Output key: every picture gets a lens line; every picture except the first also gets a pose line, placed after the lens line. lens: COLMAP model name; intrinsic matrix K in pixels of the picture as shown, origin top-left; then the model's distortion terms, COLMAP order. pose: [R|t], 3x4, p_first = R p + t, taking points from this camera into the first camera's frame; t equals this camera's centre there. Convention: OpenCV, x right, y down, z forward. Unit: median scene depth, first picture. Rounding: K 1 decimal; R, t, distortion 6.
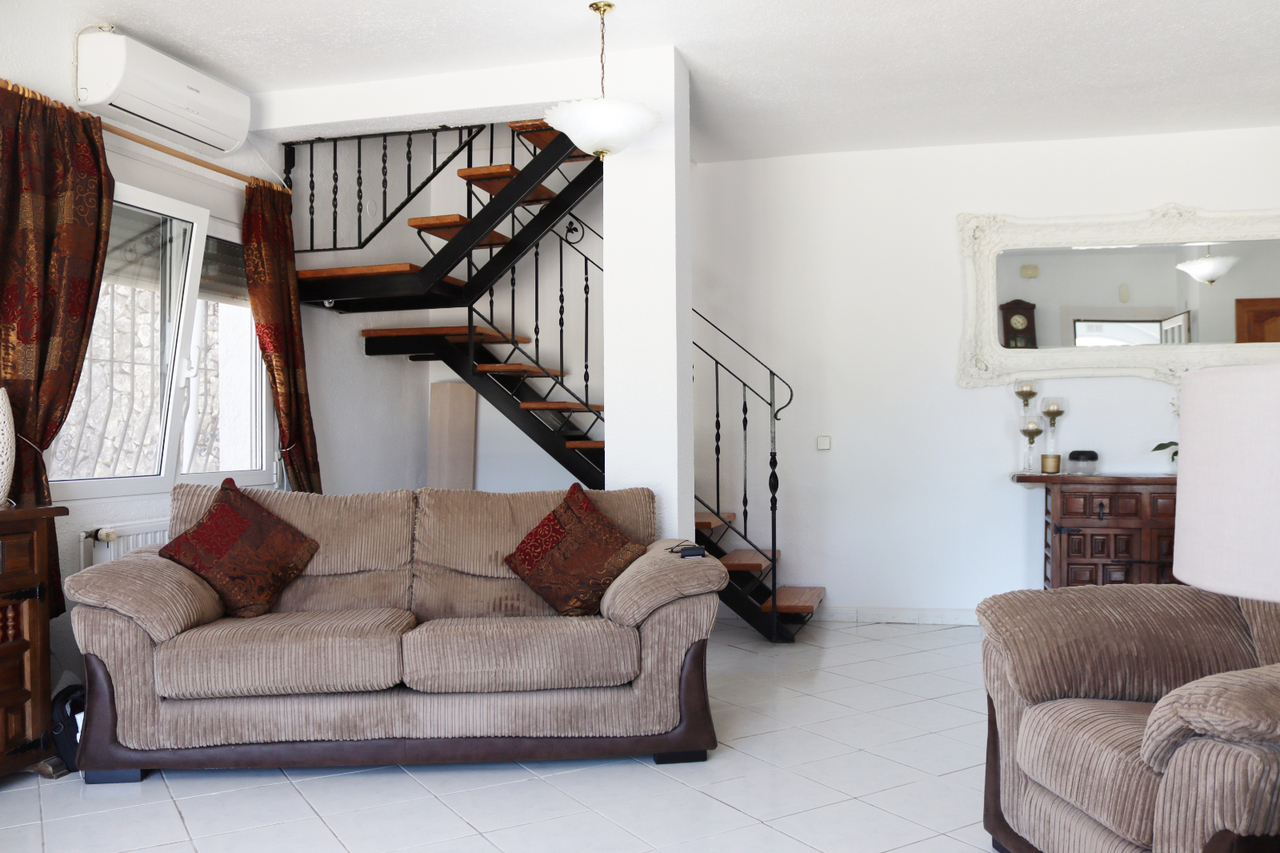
lens RADIAL K [[1059.9, 0, 640.0], [0, 1059.9, 426.5], [0, 0, 1]] dist [-0.165643, 0.137213]
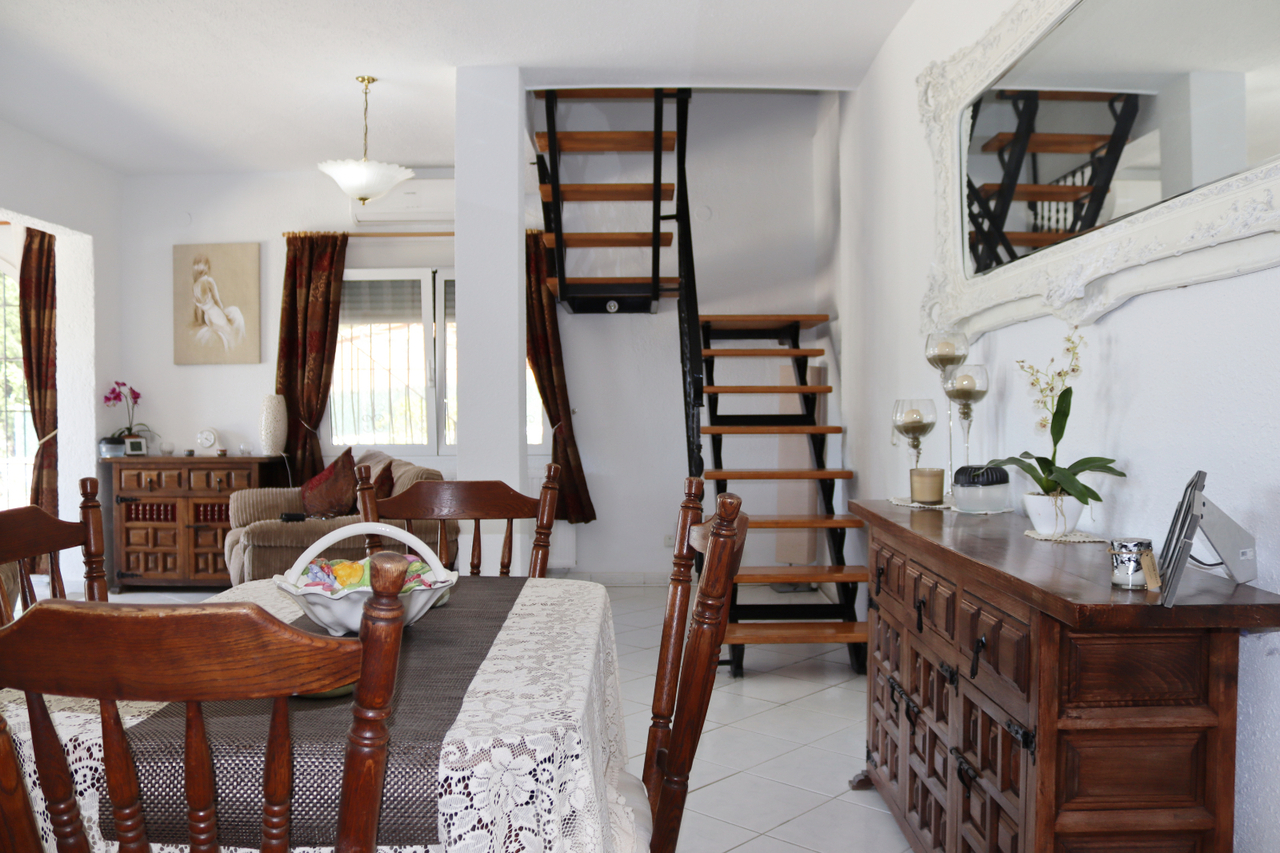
lens RADIAL K [[1059.9, 0, 640.0], [0, 1059.9, 426.5], [0, 0, 1]] dist [-0.165643, 0.137213]
pose [[0.249514, 0.017679, -0.968210, 0.887549], [0.016740, 0.999605, 0.022566, -0.009821], [0.968226, -0.021838, 0.249120, 0.732183]]
